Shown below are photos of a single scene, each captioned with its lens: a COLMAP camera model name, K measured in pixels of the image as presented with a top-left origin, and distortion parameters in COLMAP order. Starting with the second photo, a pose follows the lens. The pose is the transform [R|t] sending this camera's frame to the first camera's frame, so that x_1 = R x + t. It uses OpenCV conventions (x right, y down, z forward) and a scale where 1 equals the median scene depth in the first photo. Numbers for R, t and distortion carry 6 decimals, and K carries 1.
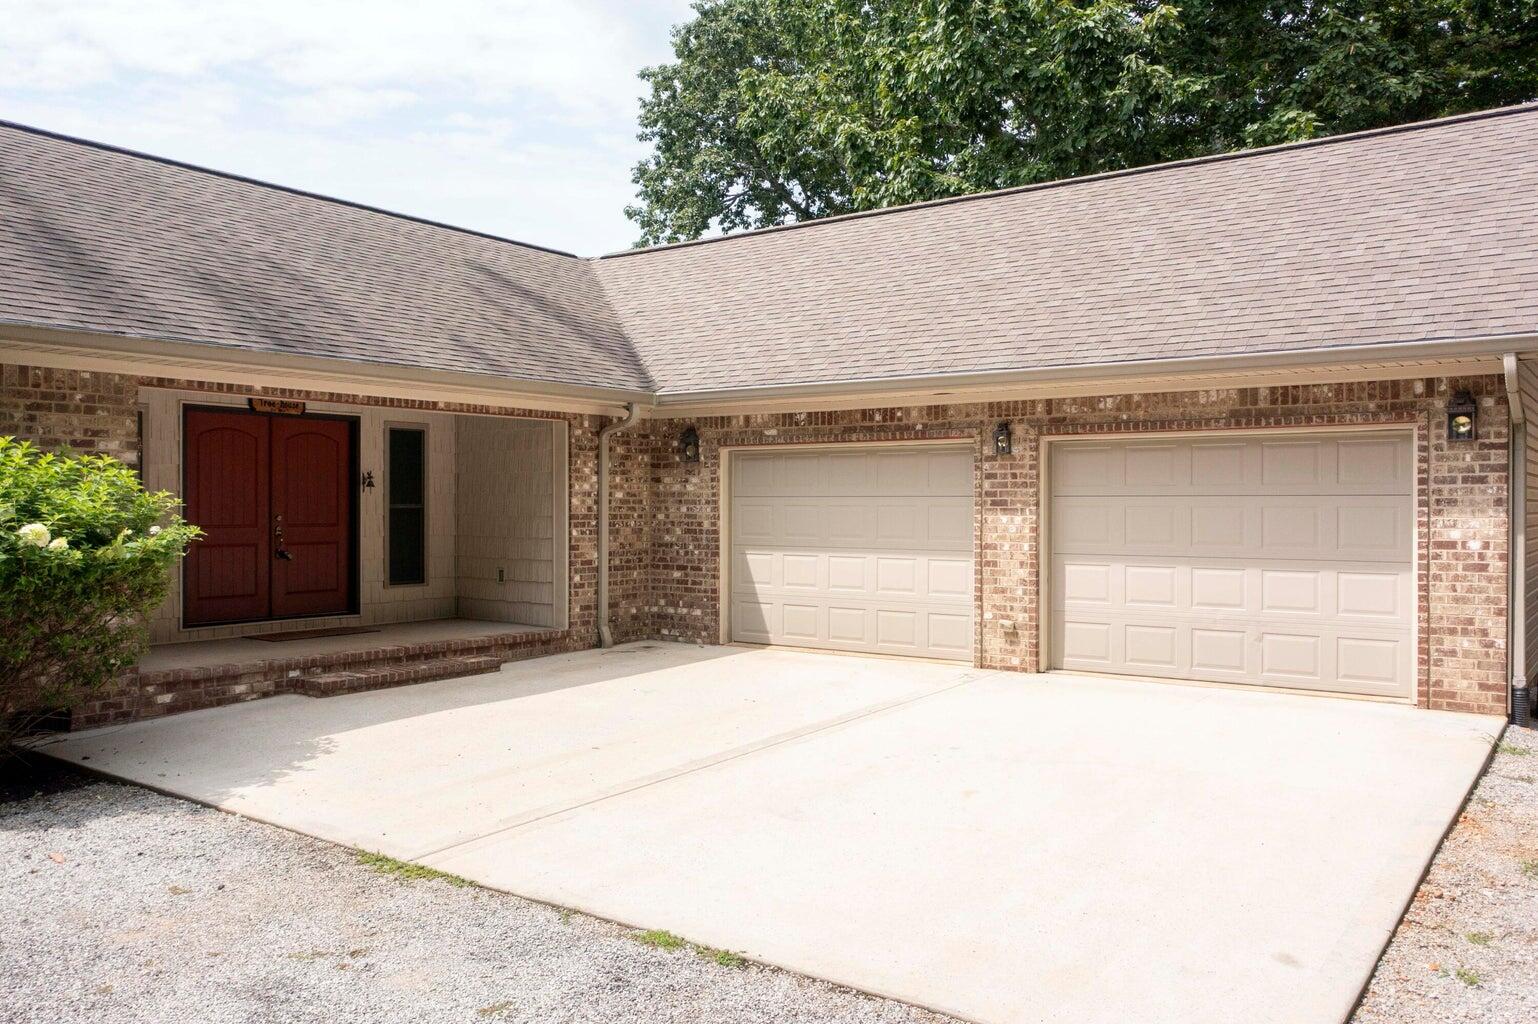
lens RADIAL K [[1228.9, 0, 769.2], [0, 1228.9, 505.0], [0, 0, 1]] dist [-0.007765, 0.004868]
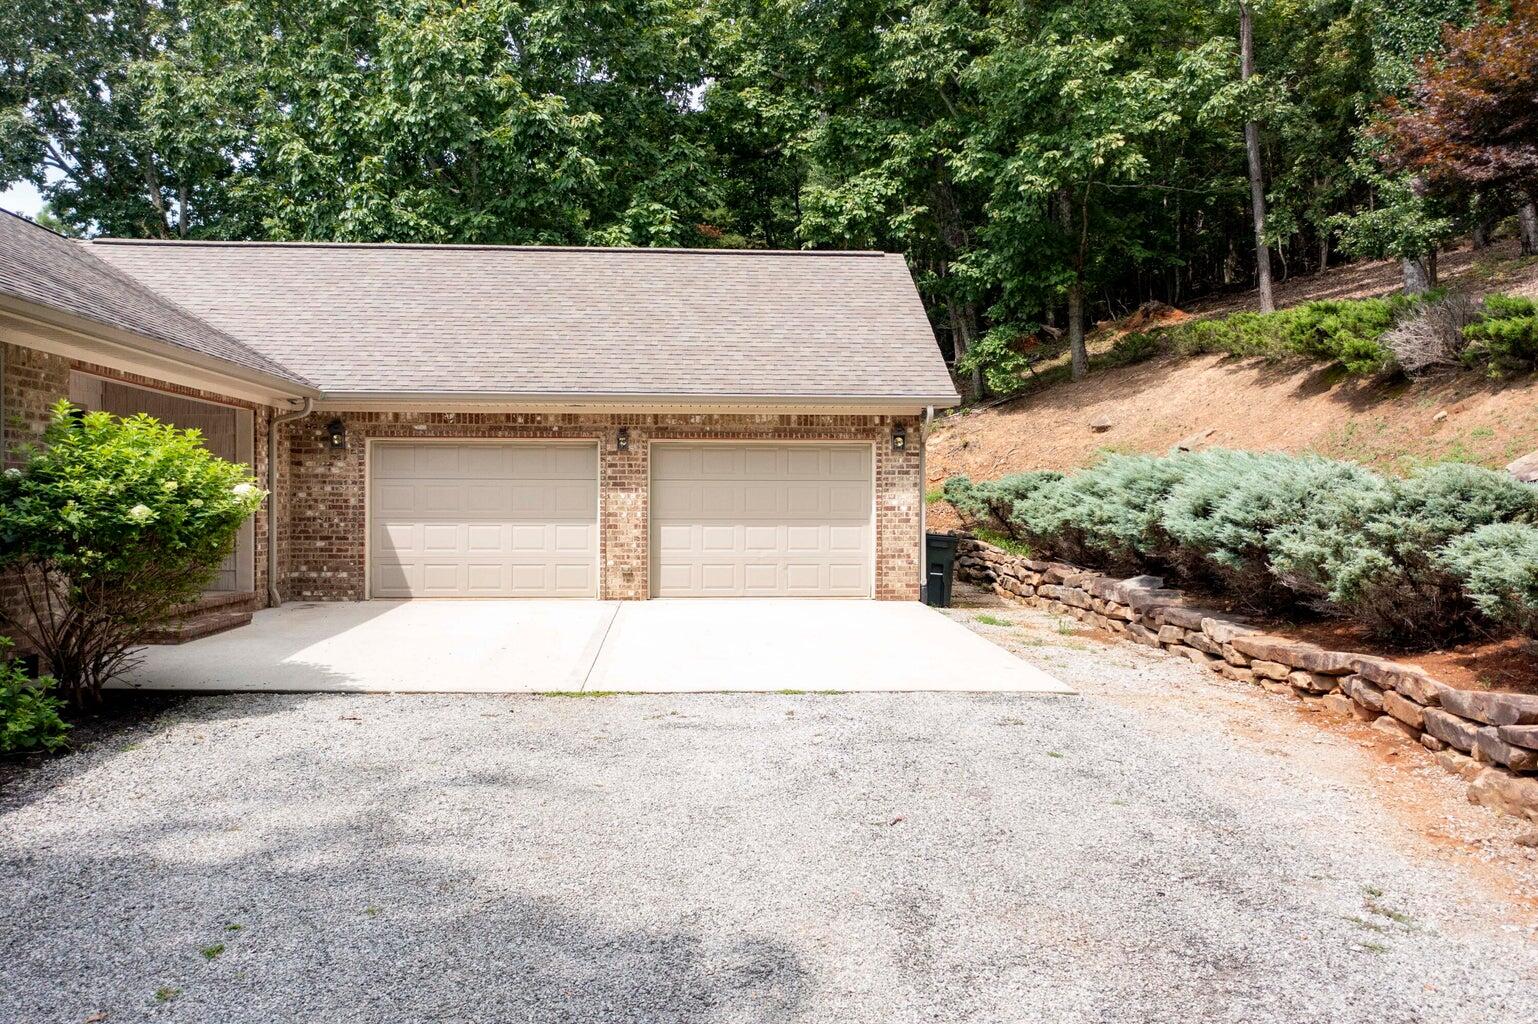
lens RADIAL K [[1228.9, 0, 766.5], [0, 1228.9, 513.7], [0, 0, 1]] dist [-0.007765, 0.004868]
pose [[0.763833, -0.004135, 0.645401, -0.611780], [-0.001342, 0.999967, 0.007994, 0.021186], [-0.645413, -0.006972, 0.763802, -0.211706]]
